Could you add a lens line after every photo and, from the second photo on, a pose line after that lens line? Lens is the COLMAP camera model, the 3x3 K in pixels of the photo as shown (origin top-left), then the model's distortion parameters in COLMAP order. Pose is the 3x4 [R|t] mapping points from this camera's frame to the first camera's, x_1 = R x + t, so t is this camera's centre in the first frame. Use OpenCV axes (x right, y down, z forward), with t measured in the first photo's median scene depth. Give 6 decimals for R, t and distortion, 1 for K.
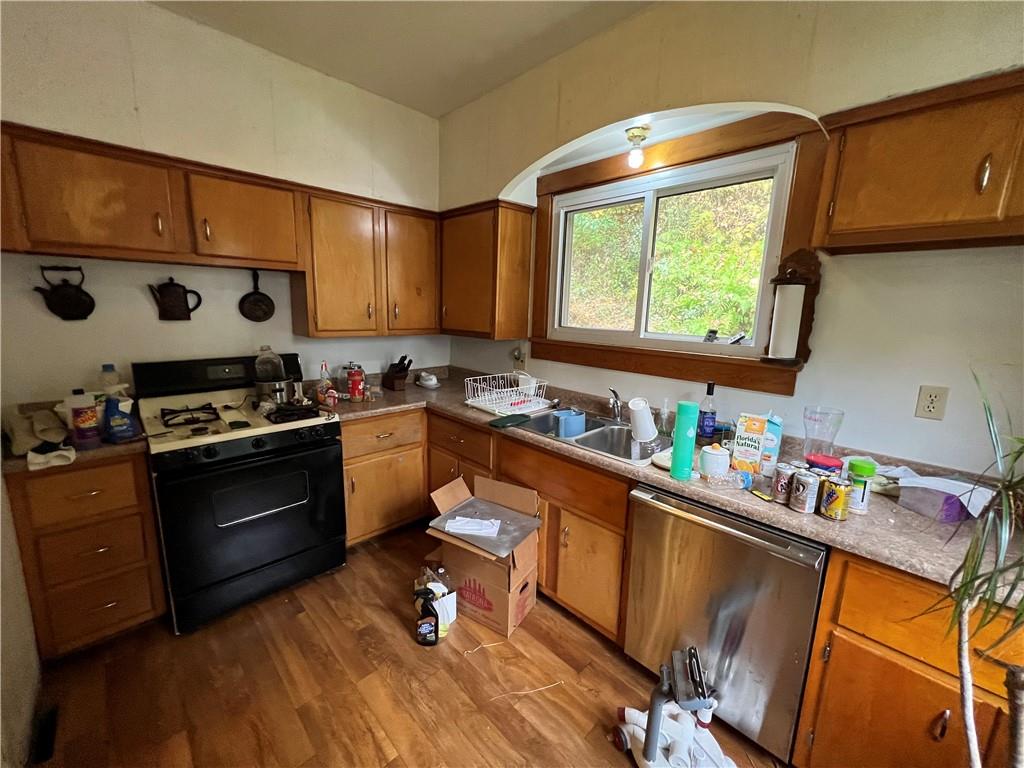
lens RADIAL K [[410.7, 0, 512.0], [0, 410.7, 384.0], [0, 0, 1]] dist [-0.002414, -0.000141]
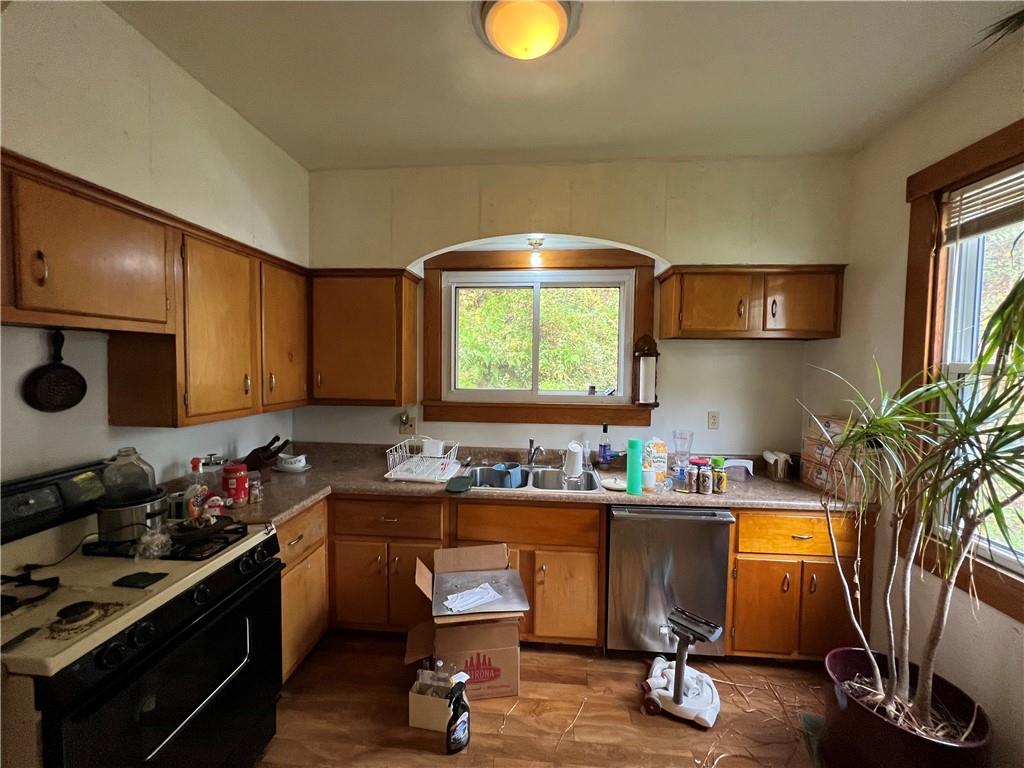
lens RADIAL K [[410.7, 0, 512.0], [0, 410.7, 384.0], [0, 0, 1]] dist [-0.002414, -0.000141]
pose [[0.752516, -0.052880, 0.656447, -0.554806], [0.131153, 0.988839, -0.070691, -0.066948], [-0.645382, 0.139291, 0.751052, 0.112421]]
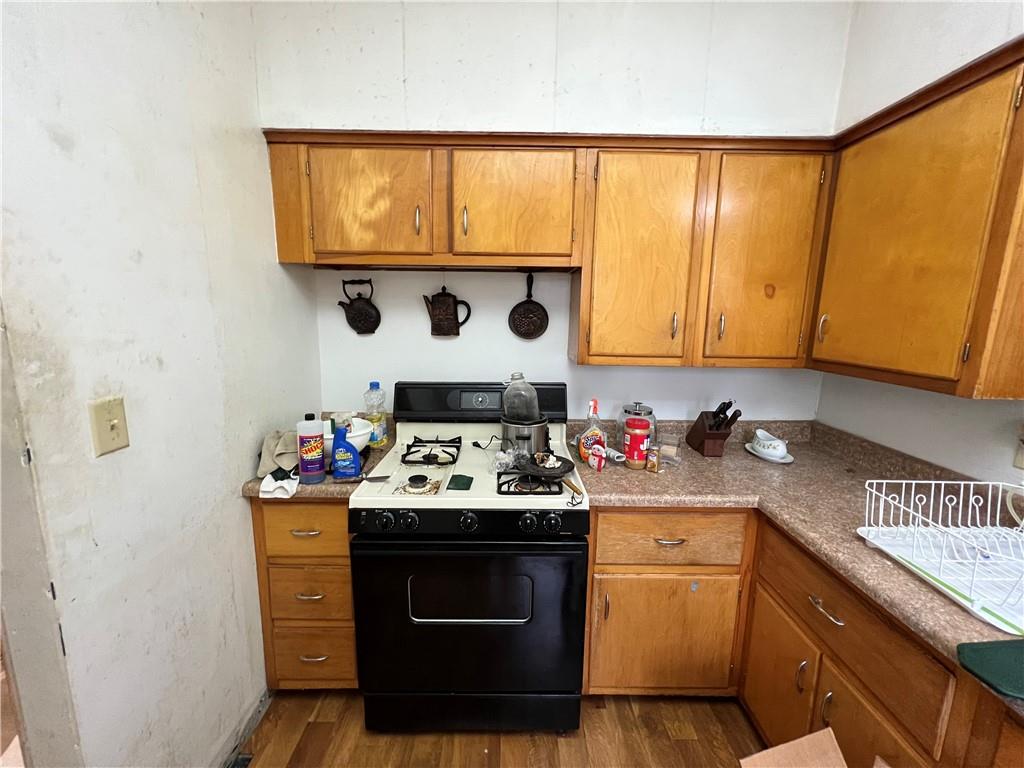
lens RADIAL K [[410.7, 0, 512.0], [0, 410.7, 384.0], [0, 0, 1]] dist [-0.002414, -0.000141]
pose [[0.720580, 0.100137, -0.686103, -0.107642], [-0.122886, 0.992296, 0.015766, -0.083109], [0.682396, 0.072952, 0.727333, 0.461109]]
